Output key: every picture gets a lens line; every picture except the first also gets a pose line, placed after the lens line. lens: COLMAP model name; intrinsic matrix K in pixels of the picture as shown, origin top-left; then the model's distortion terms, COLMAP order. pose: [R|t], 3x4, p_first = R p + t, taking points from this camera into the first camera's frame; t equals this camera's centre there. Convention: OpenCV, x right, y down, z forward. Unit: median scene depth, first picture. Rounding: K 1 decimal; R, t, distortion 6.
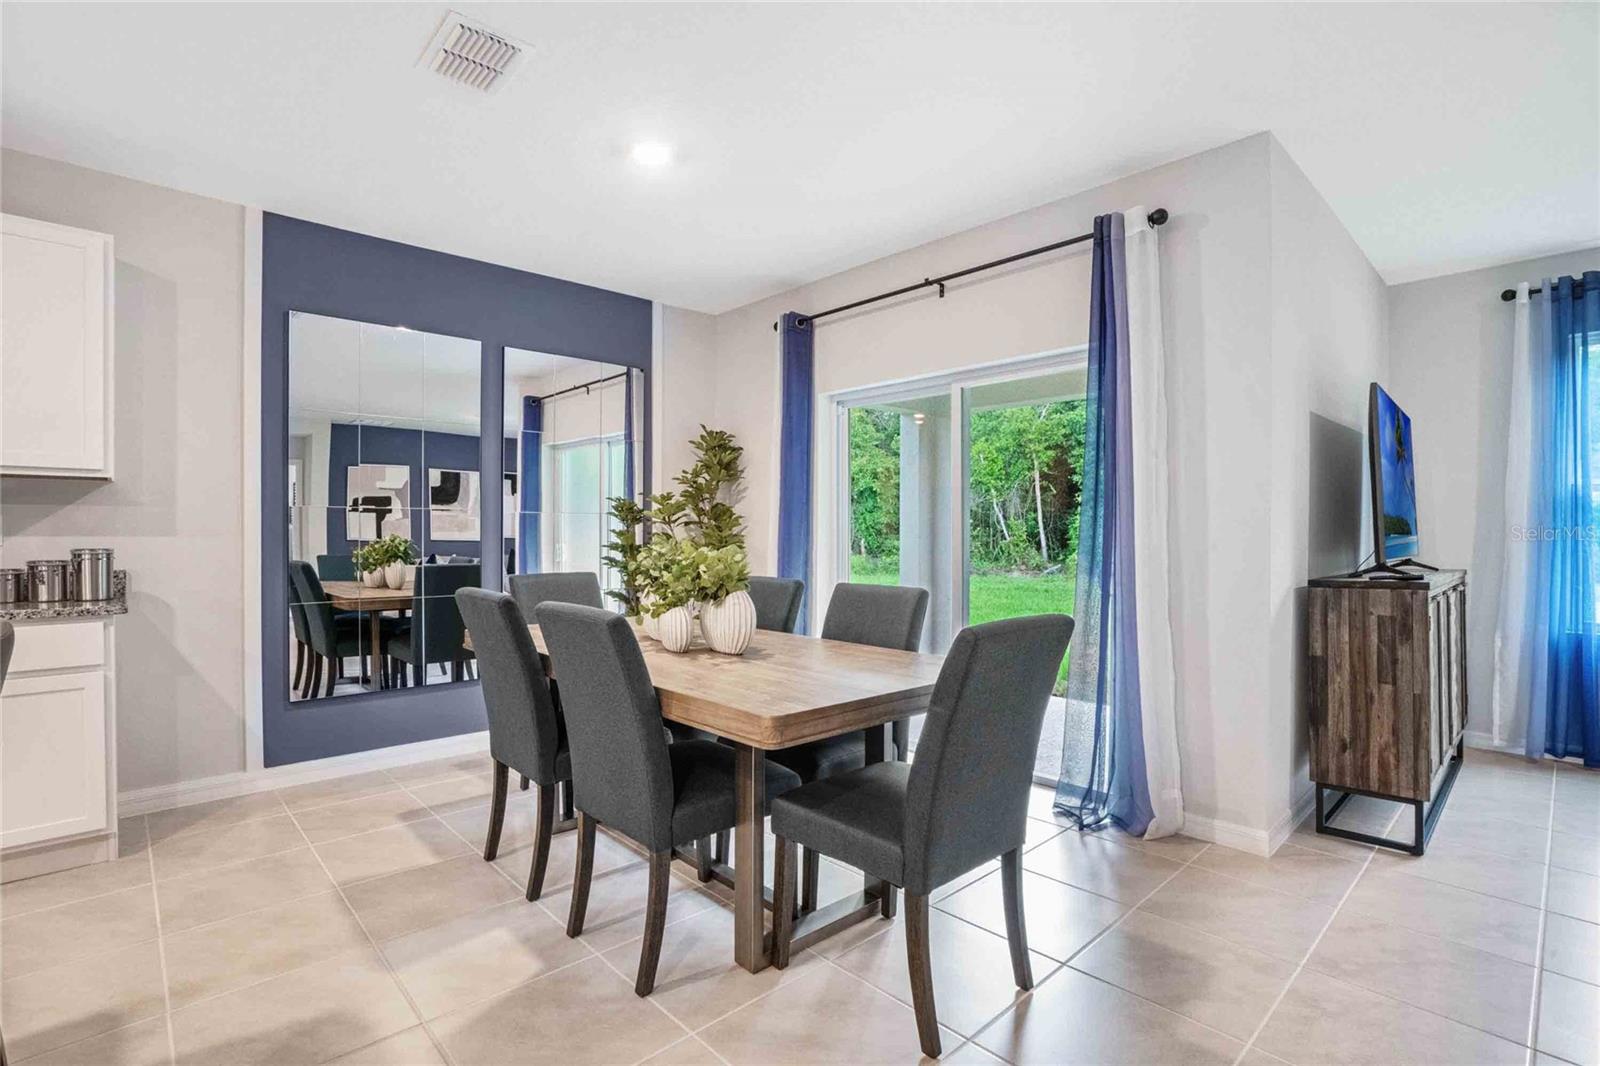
lens RADIAL K [[743.2, 0, 807.5], [0, 743.2, 532.1], [0, 0, 1]] dist [-0.039418, 0.007014]
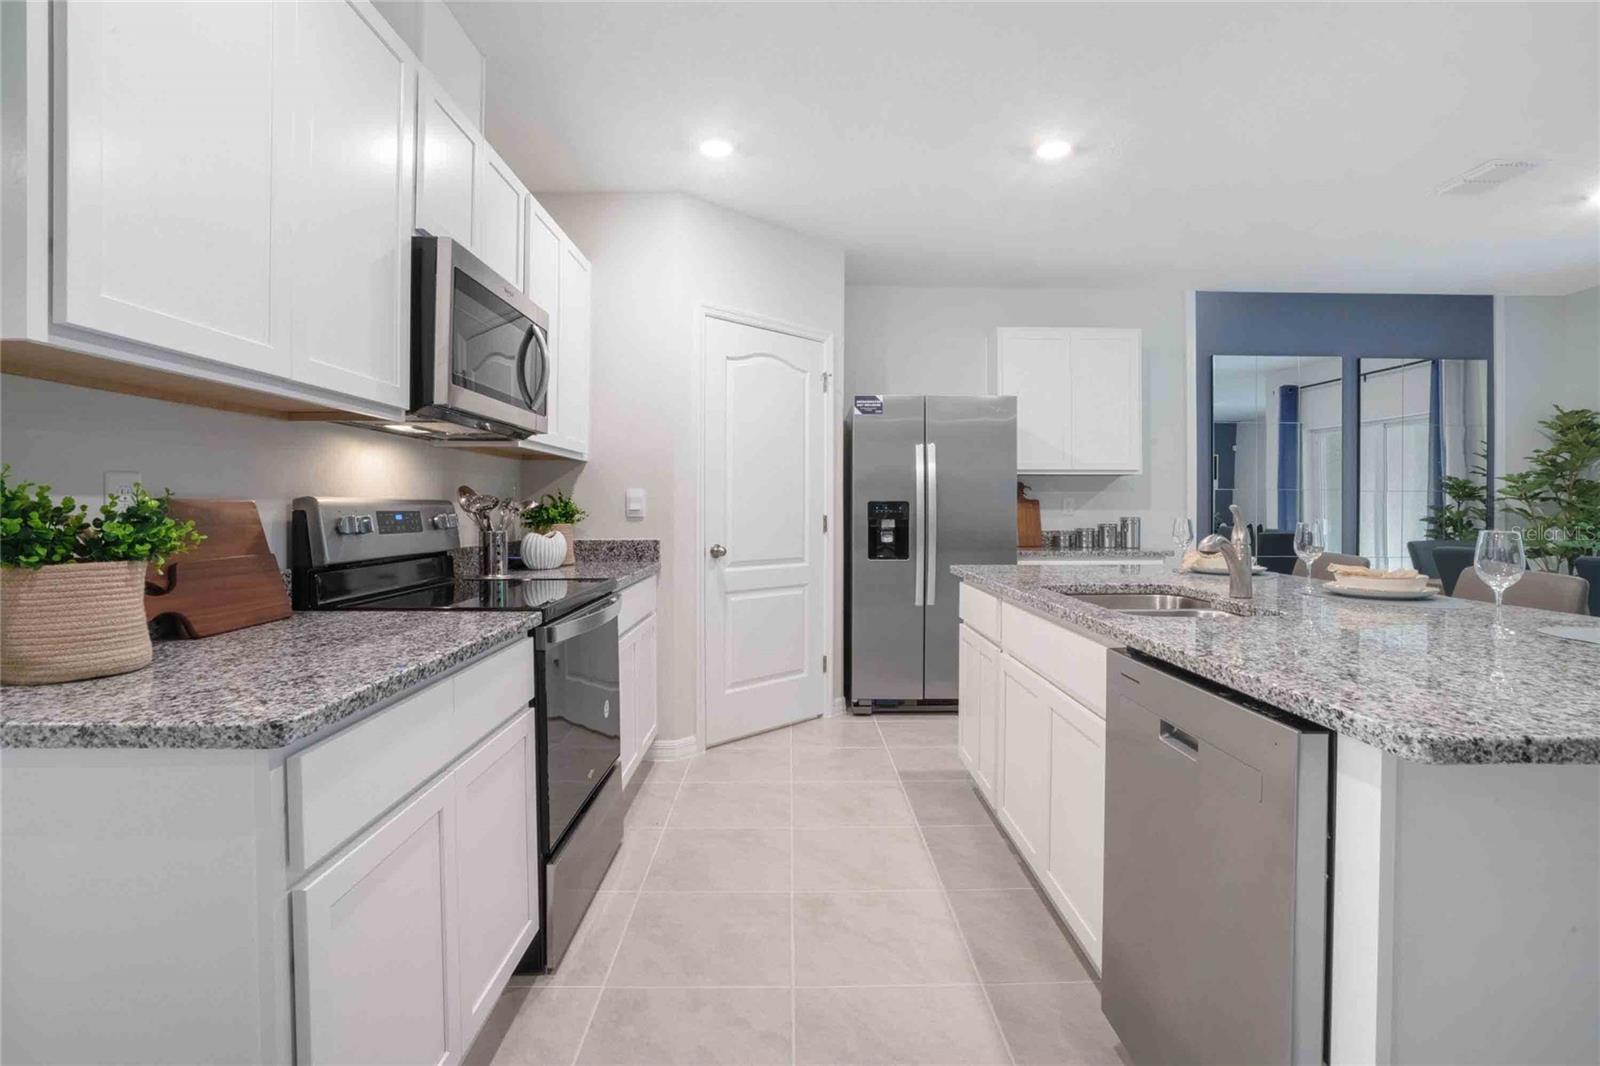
lens RADIAL K [[743.2, 0, 805.9], [0, 743.2, 510.8], [0, 0, 1]] dist [-0.039418, 0.007014]
pose [[0.736931, 0.004621, -0.675953, -0.248992], [-0.001321, 0.999985, 0.005395, 0.000002], [0.675967, -0.003083, 0.736925, -0.486093]]
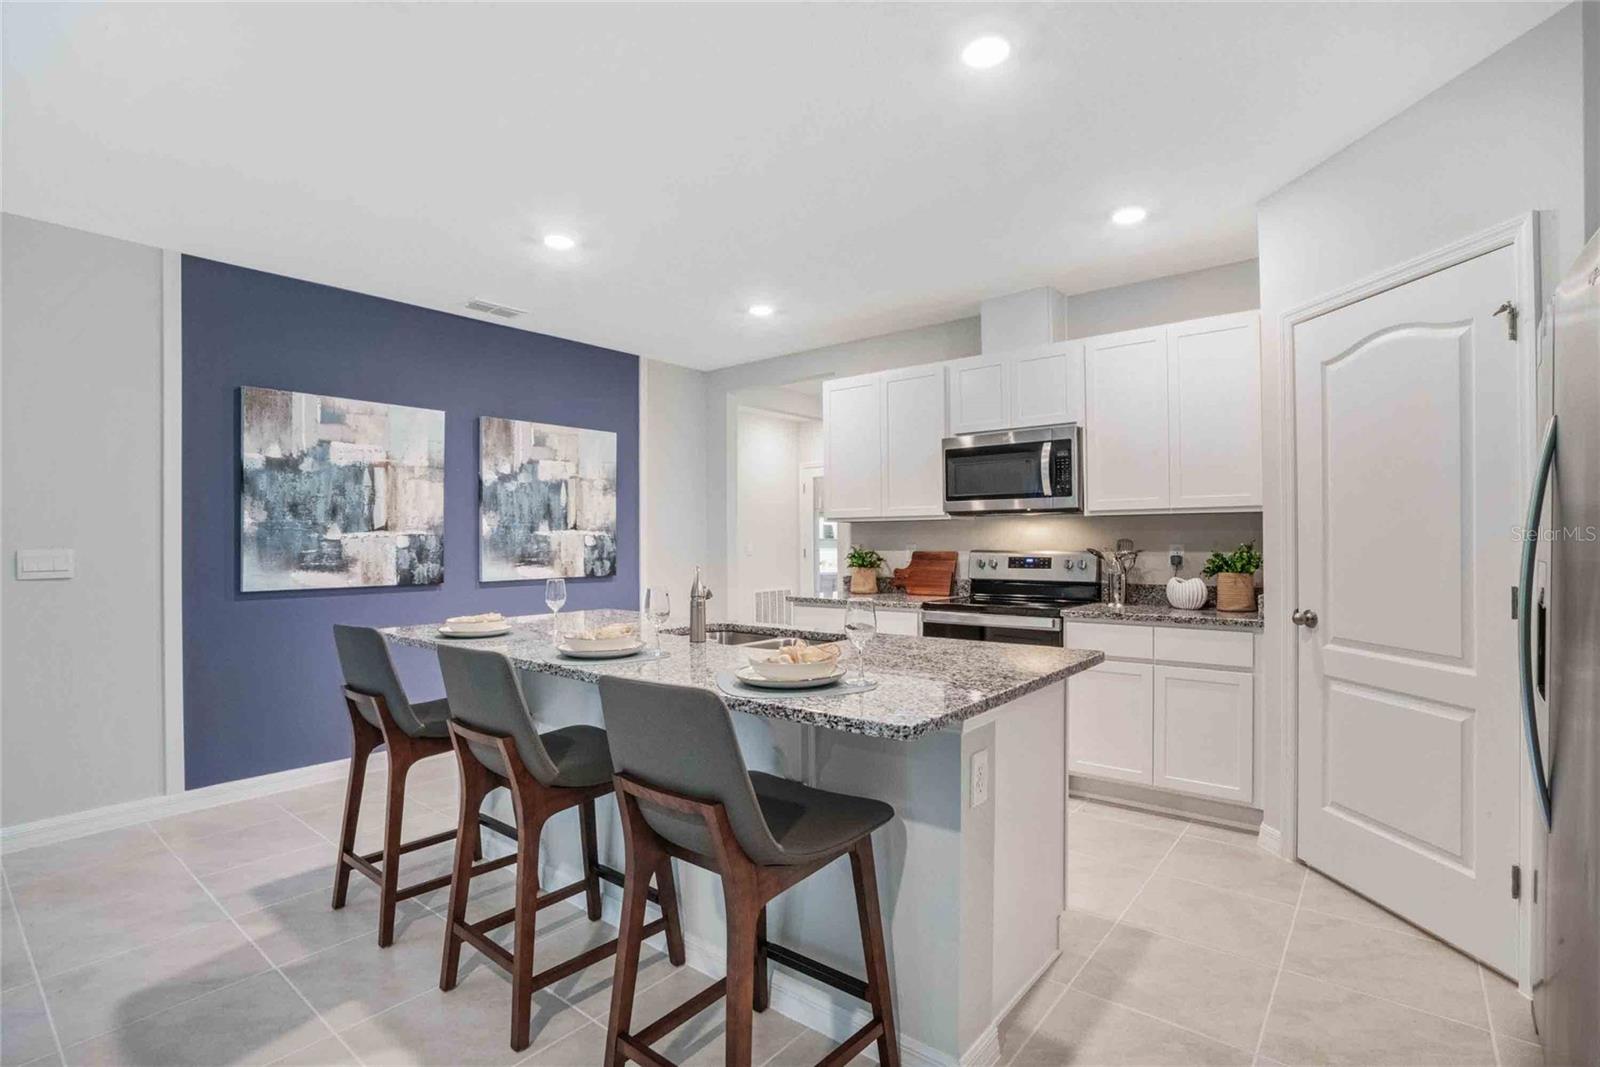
lens RADIAL K [[743.2, 0, 795.7], [0, 743.2, 537.3], [0, 0, 1]] dist [-0.039418, 0.007014]
pose [[-0.990469, 0.008896, -0.137451, -0.352368], [0.009122, 0.999958, -0.001013, -0.024794], [0.137436, -0.002257, -0.990508, 0.627967]]
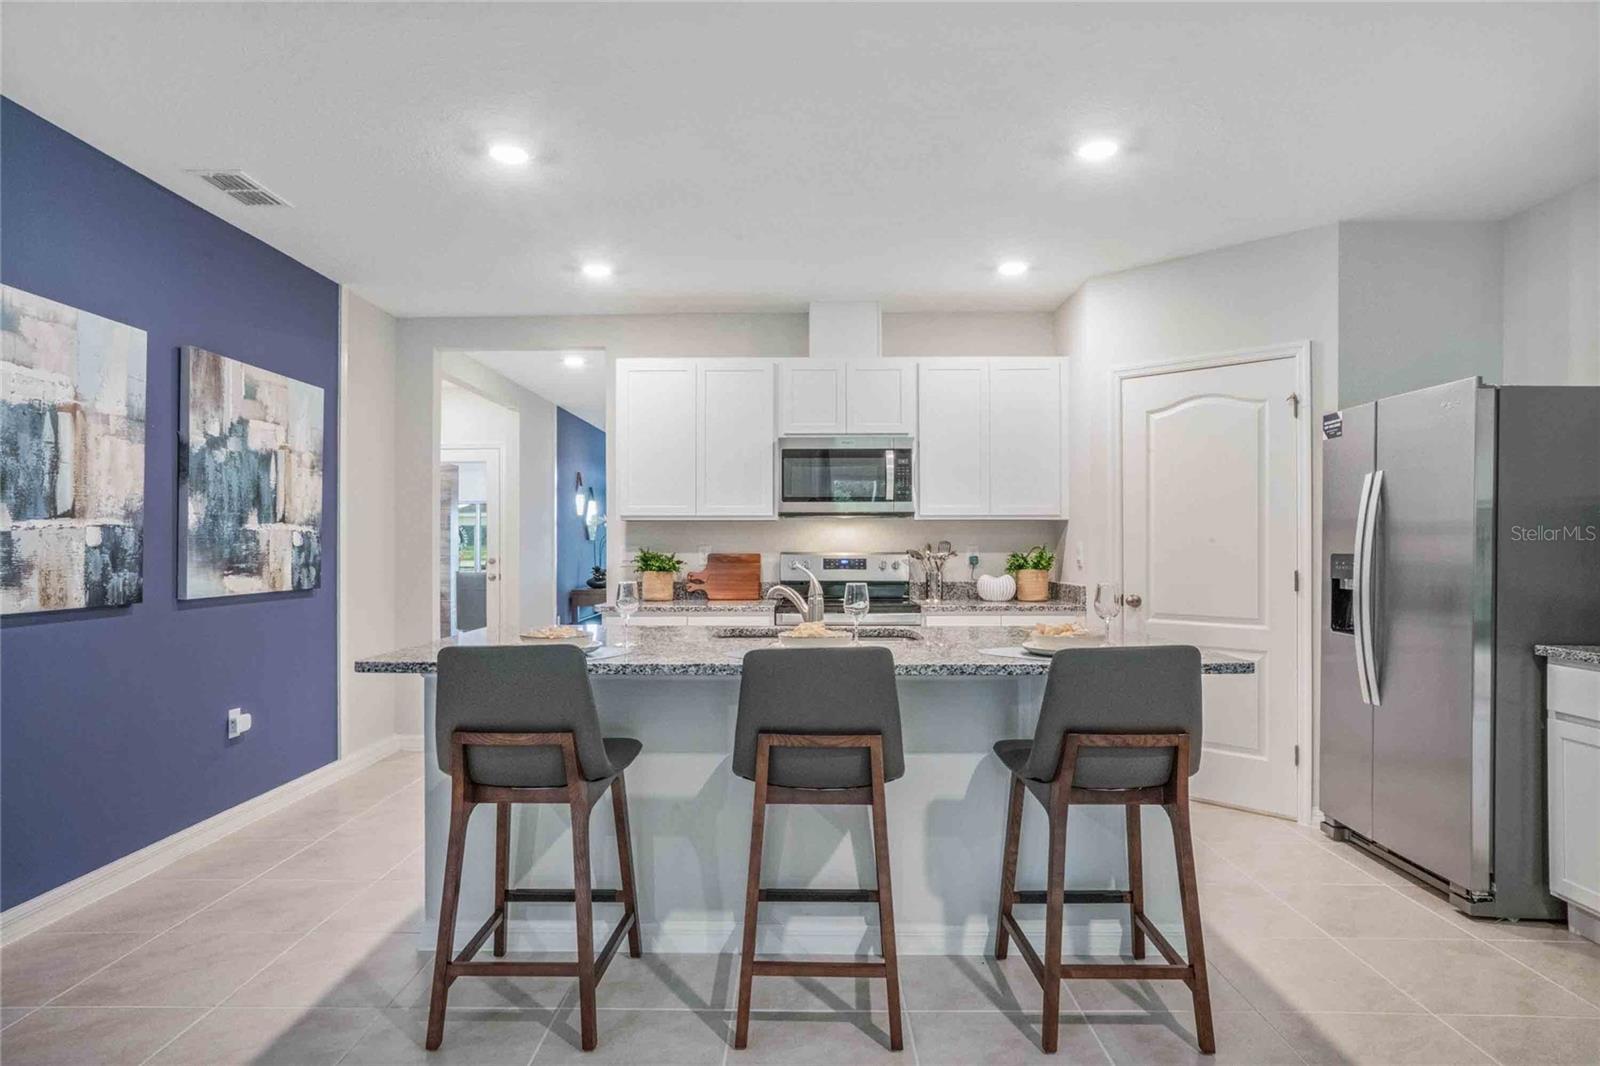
lens RADIAL K [[914.6, 0, 792.3], [0, 914.6, 539.1], [0, 0, 1]] dist [-0.001507, 0.008116]
pose [[-0.695892, -0.001126, -0.718145, 0.166117], [0.001389, 0.999995, -0.002913, -0.019652], [0.718145, -0.003025, -0.695887, 0.517235]]
